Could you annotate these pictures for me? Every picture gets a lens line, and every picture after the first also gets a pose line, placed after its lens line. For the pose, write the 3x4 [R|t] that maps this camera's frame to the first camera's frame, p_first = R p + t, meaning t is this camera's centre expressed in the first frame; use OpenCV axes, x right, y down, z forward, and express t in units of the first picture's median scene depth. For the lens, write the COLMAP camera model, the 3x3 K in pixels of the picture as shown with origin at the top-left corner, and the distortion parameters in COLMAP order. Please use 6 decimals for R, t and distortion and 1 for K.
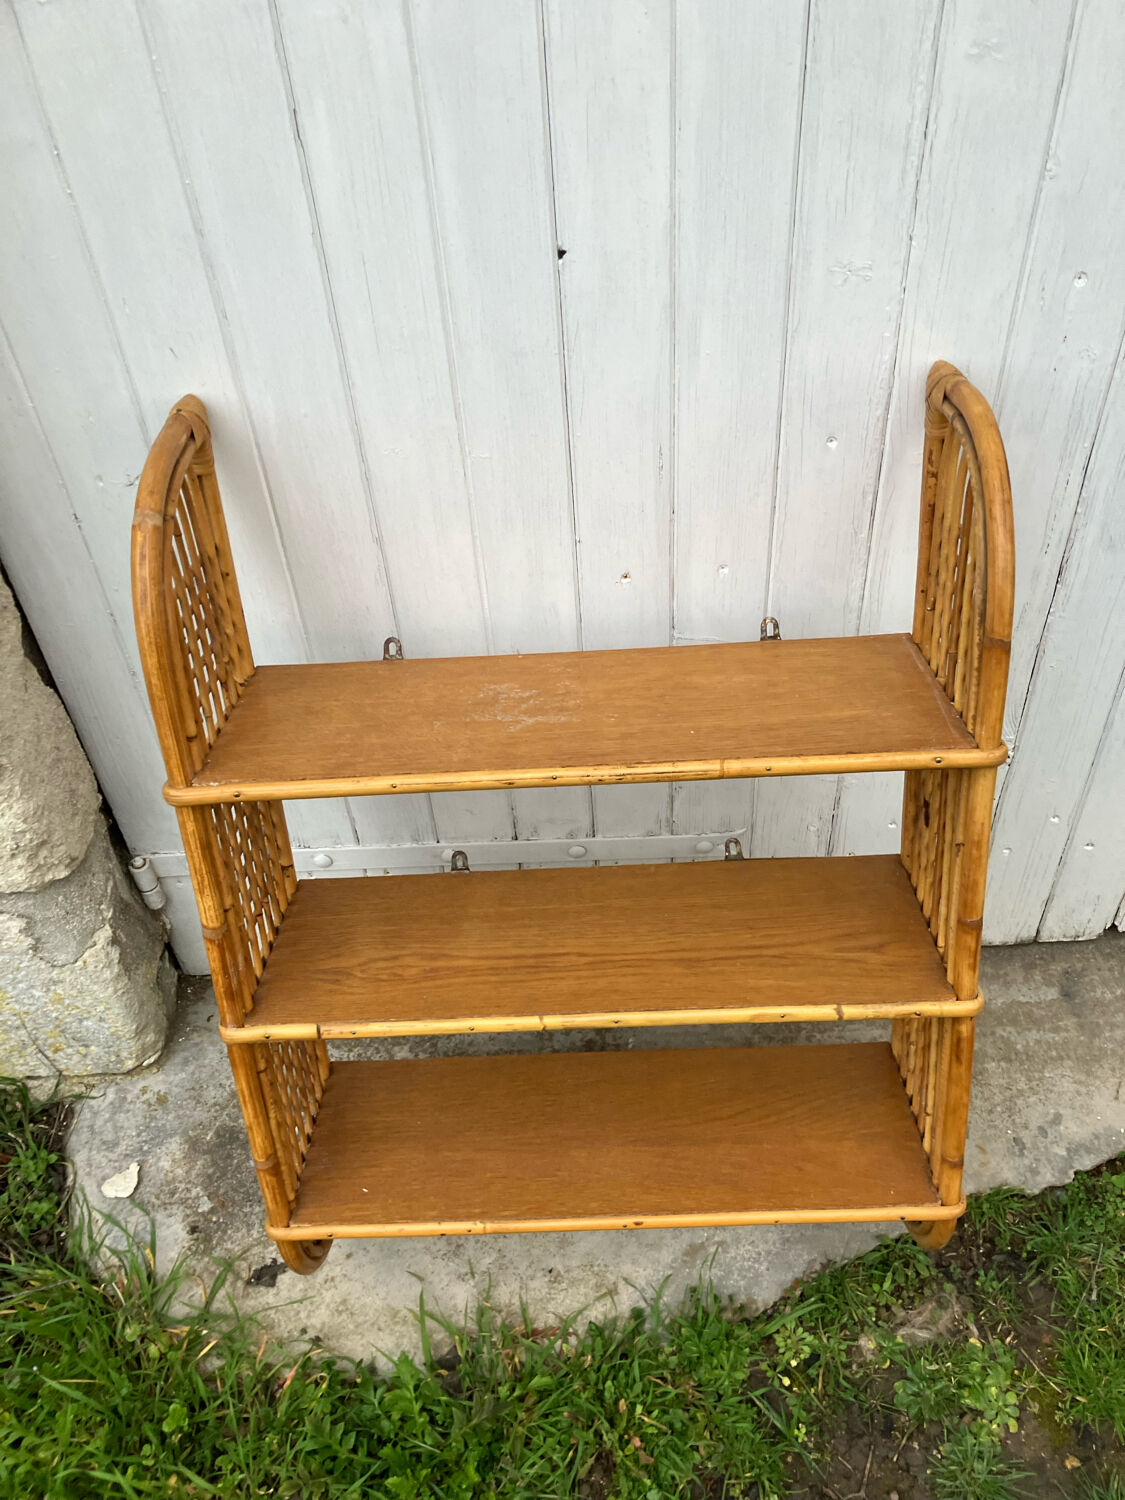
lens RADIAL K [[1238.3, 0, 579.4], [0, 1238.3, 751.4], [0, 0, 1]] dist [0.013859, 0.003775]
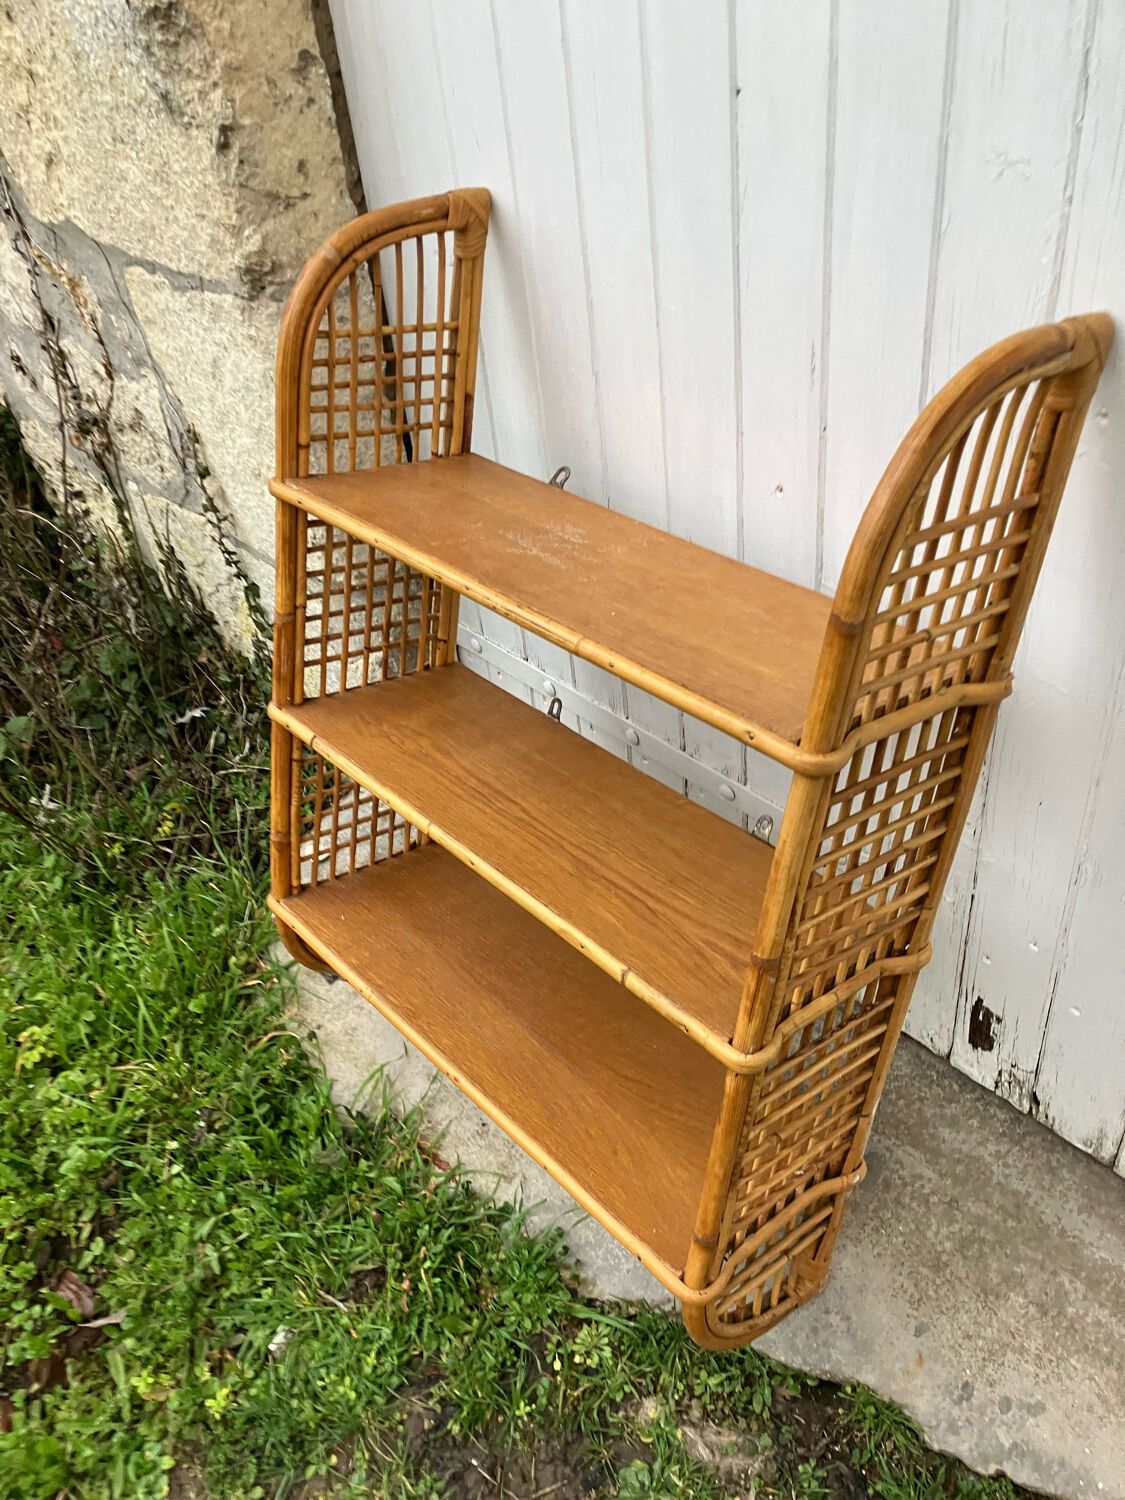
lens RADIAL K [[1238.3, 0, 564.7], [0, 1238.3, 758.3], [0, 0, 1]] dist [0.013859, 0.003775]
pose [[0.660682, 0.454374, -0.597531, 0.510588], [-0.454717, 0.875586, 0.163039, -0.041745], [0.597271, 0.163991, 0.785095, 0.200278]]
